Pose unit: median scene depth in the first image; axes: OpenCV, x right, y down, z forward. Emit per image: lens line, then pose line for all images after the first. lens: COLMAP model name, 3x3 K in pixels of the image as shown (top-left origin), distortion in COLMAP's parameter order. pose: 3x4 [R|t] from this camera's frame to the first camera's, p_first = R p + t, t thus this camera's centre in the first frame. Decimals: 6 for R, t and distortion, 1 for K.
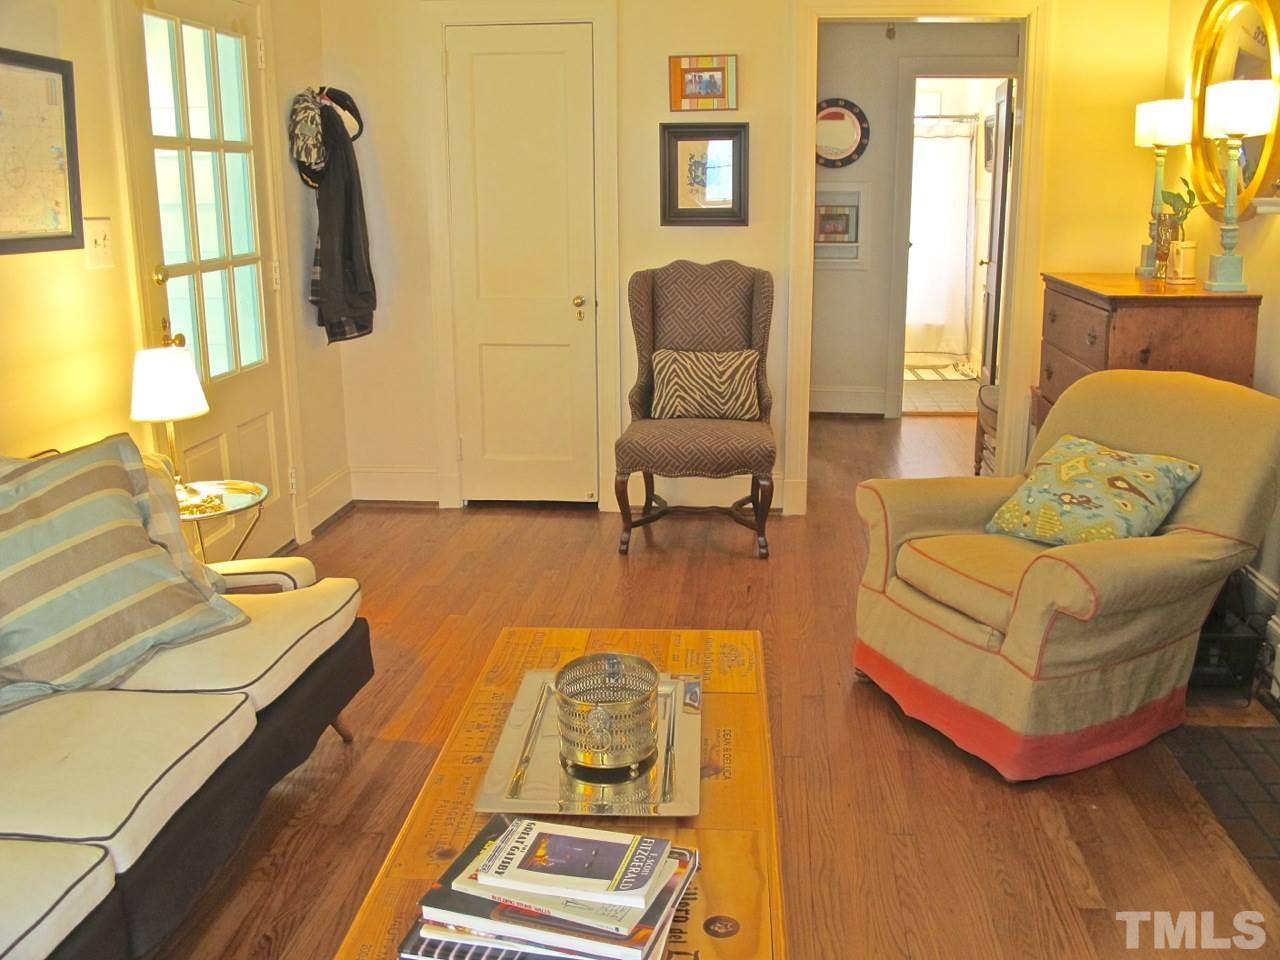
lens RADIAL K [[1172.5, 0, 642.7], [0, 1172.5, 484.4], [0, 0, 1]] dist [-0.078828, 0.000000]
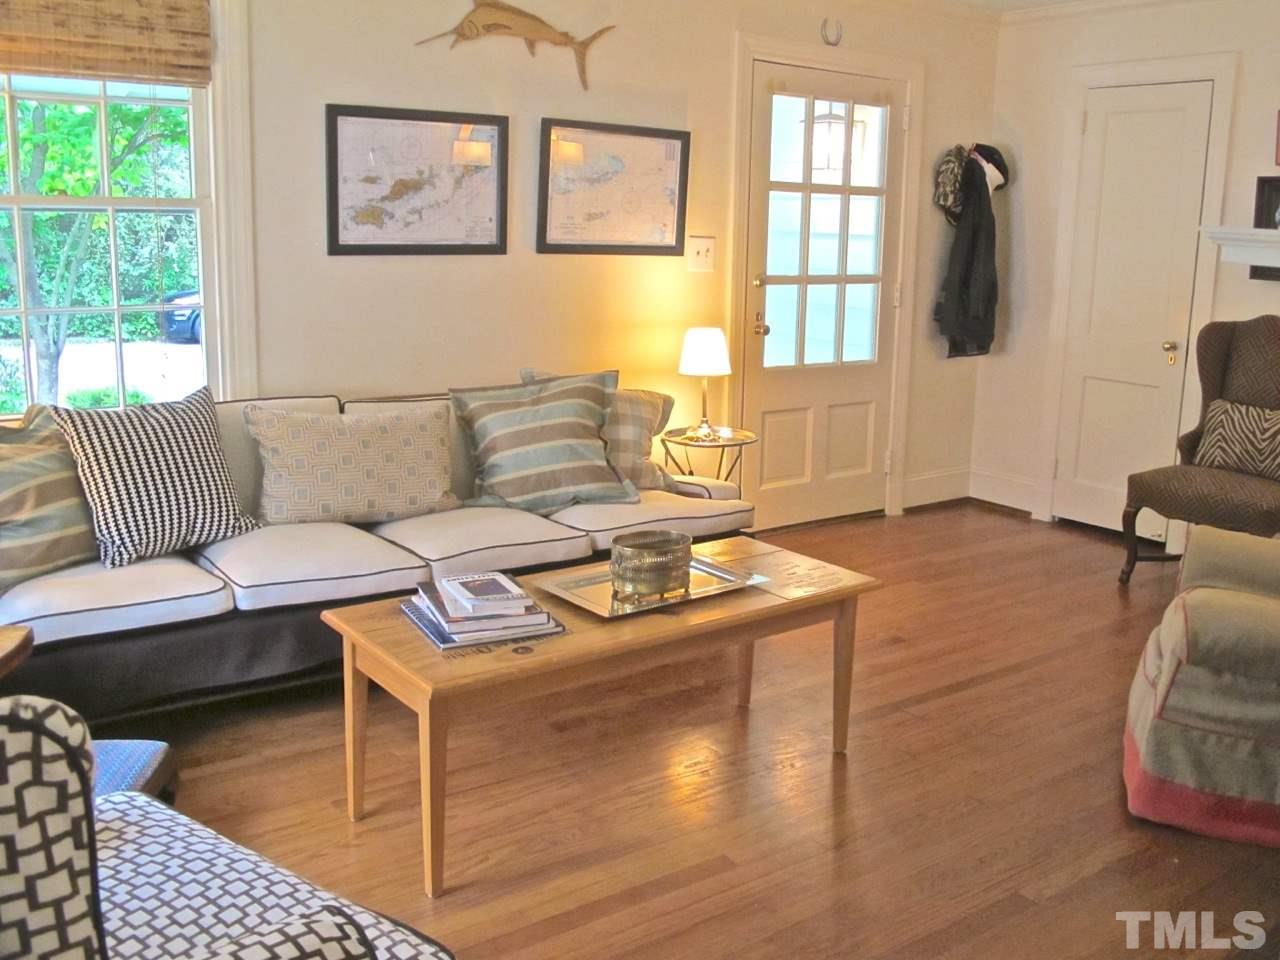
lens RADIAL K [[1172.5, 0, 648.8], [0, 1172.5, 473.8], [0, 0, 1]] dist [-0.078828, 0.000000]
pose [[0.659393, 0.178880, -0.730207, 0.449927], [-0.211861, 0.976130, 0.047808, 0.003961], [0.721329, 0.123179, 0.681551, -0.019477]]
